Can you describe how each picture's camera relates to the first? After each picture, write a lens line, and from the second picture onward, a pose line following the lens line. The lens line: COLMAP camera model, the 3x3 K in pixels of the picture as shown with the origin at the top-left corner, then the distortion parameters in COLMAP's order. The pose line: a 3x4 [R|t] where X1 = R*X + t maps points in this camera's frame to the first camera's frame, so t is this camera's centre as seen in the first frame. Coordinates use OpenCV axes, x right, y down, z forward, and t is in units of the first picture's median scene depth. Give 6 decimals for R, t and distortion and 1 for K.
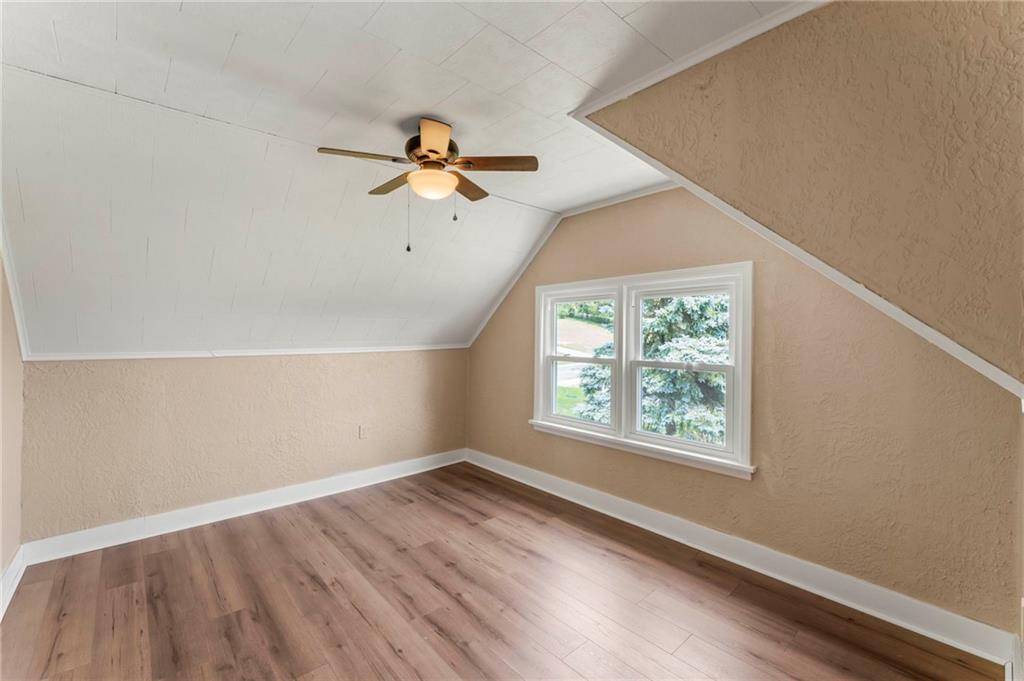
lens RADIAL K [[432.8, 0, 505.9], [0, 432.8, 331.9], [0, 0, 1]] dist [-0.001183, -0.000071]
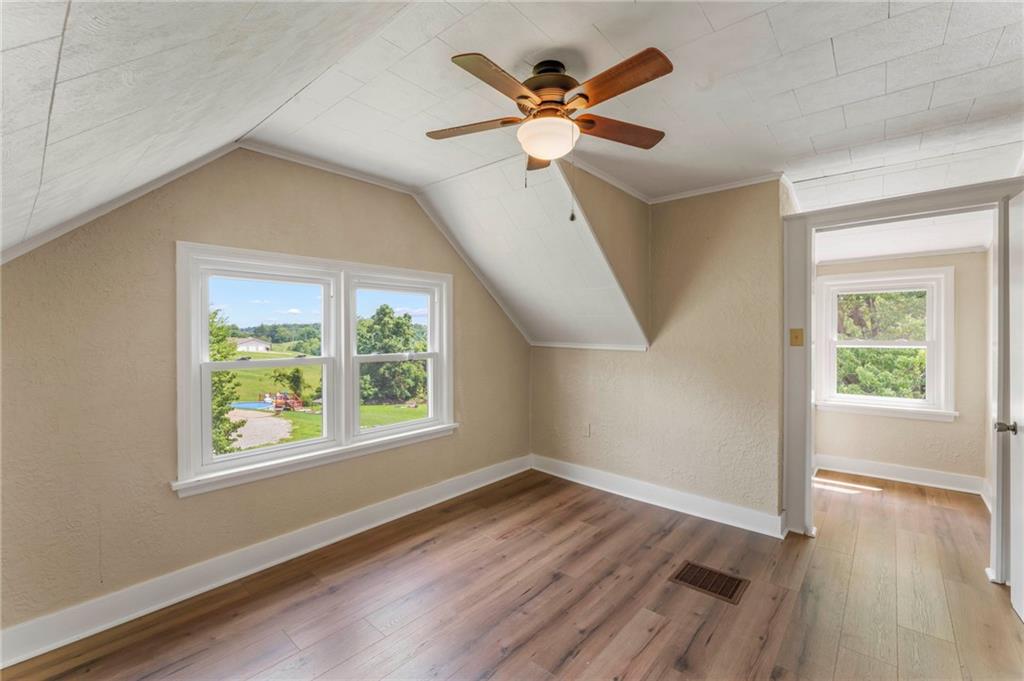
lens RADIAL K [[432.8, 0, 505.9], [0, 432.8, 331.9], [0, 0, 1]] dist [-0.001183, -0.000071]
pose [[-0.124492, 0.000241, 0.992221, -0.806408], [-0.001807, 0.999998, -0.000469, 0.018356], [-0.992219, -0.001851, -0.124491, 0.981521]]
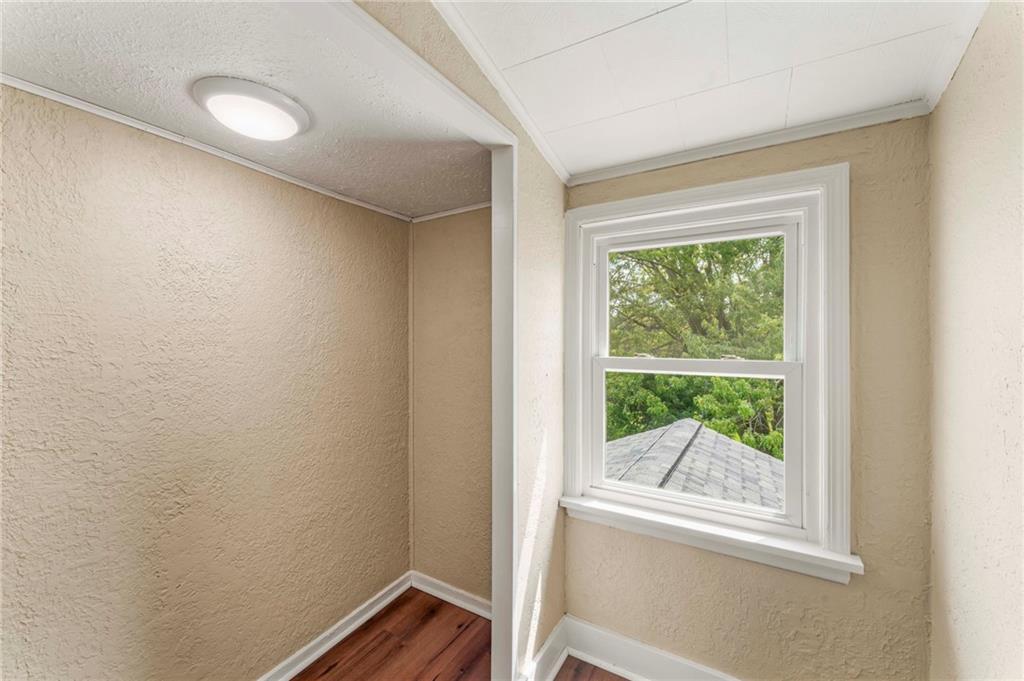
lens RADIAL K [[432.8, 0, 505.9], [0, 432.8, 331.9], [0, 0, 1]] dist [-0.001183, -0.000071]
pose [[-0.322728, 0.002869, 0.946487, -0.613966], [-0.001456, 0.999993, -0.003528, 0.016669], [-0.946491, -0.002517, -0.322721, 0.742235]]
